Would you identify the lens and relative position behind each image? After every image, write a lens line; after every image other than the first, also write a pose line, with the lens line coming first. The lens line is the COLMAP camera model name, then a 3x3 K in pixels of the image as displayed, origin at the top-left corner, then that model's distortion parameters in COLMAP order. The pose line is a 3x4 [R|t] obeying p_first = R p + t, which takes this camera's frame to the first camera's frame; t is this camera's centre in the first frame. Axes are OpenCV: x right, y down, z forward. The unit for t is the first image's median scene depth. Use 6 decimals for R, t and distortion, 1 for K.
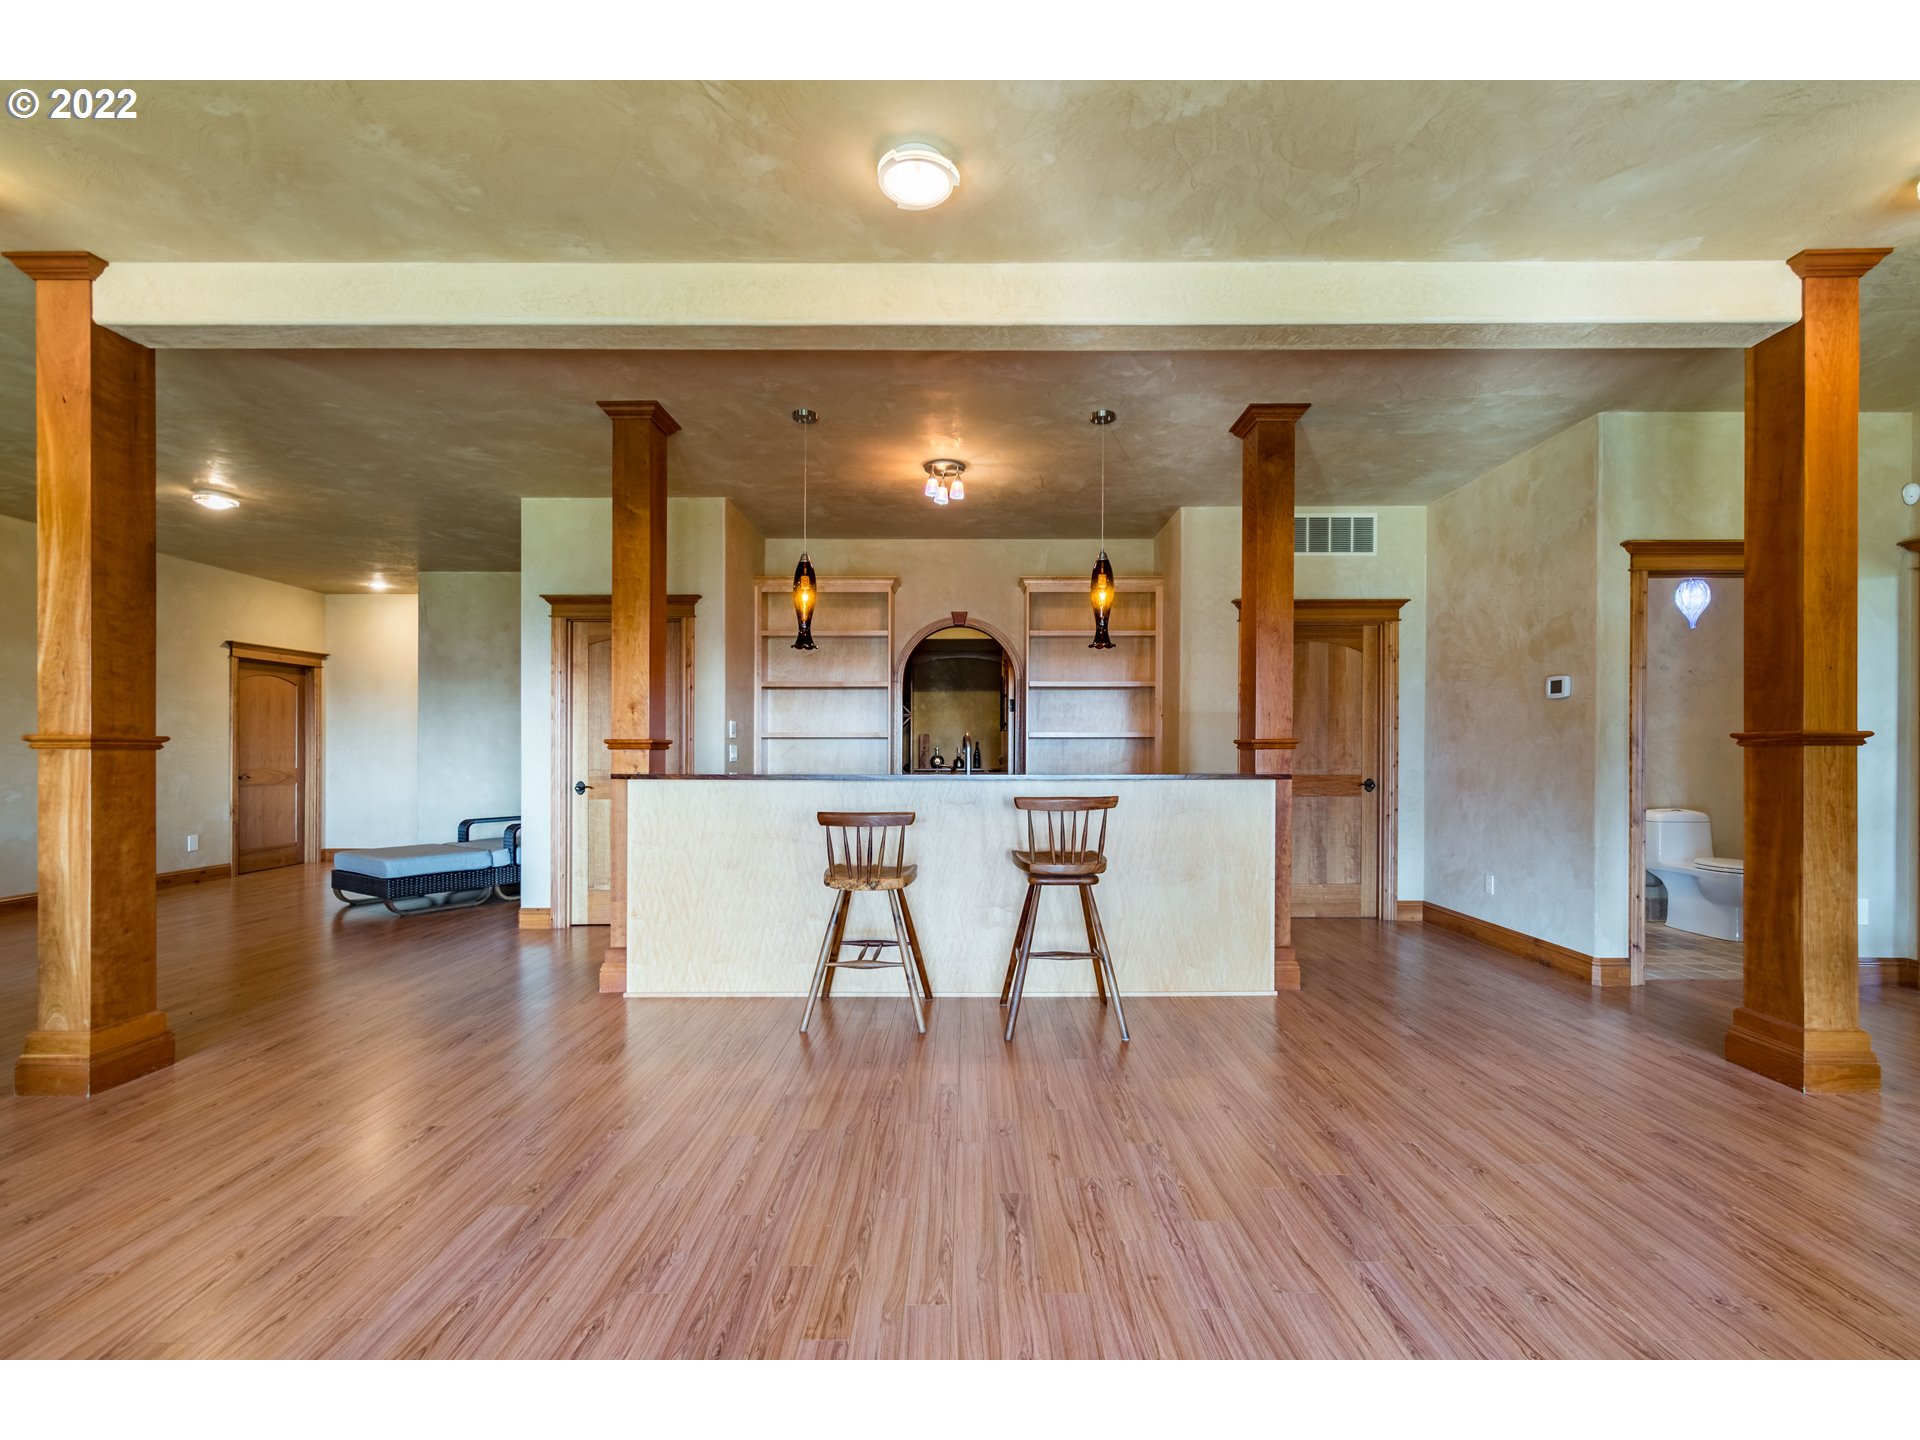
lens RADIAL K [[846.8, 0, 969.5], [0, 846.8, 735.8], [0, 0, 1]] dist [0.003782, 0.000100]
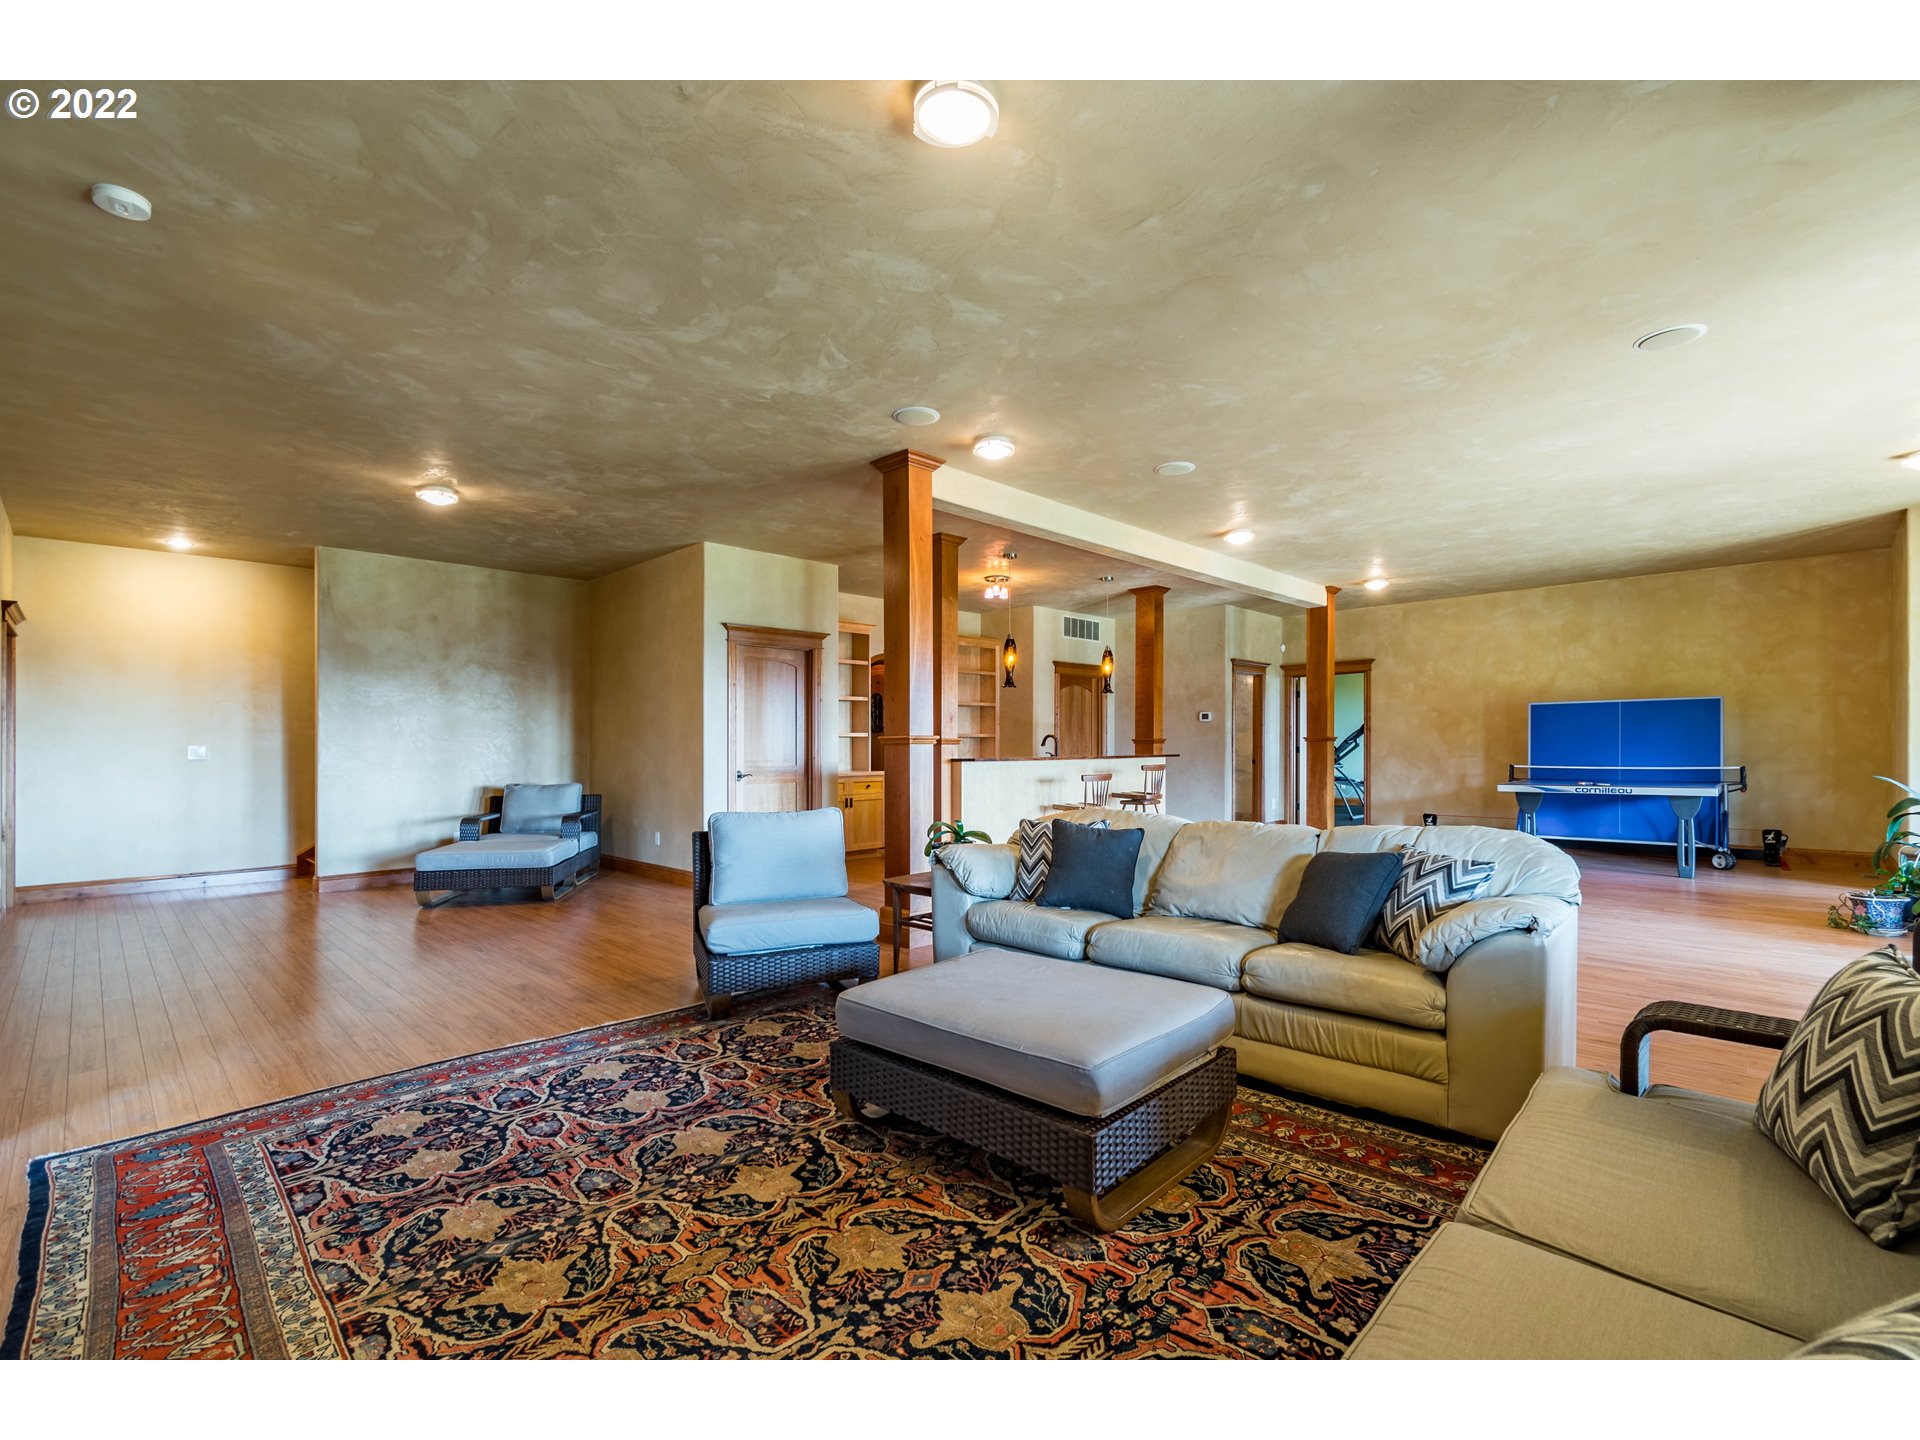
lens RADIAL K [[846.8, 0, 959.8], [0, 846.8, 736.0], [0, 0, 1]] dist [0.003782, 0.000100]
pose [[0.703512, 0.003290, 0.710676, -1.433041], [-0.005524, 0.999984, 0.000839, -0.001822], [-0.710662, -0.004516, 0.703519, -0.159202]]
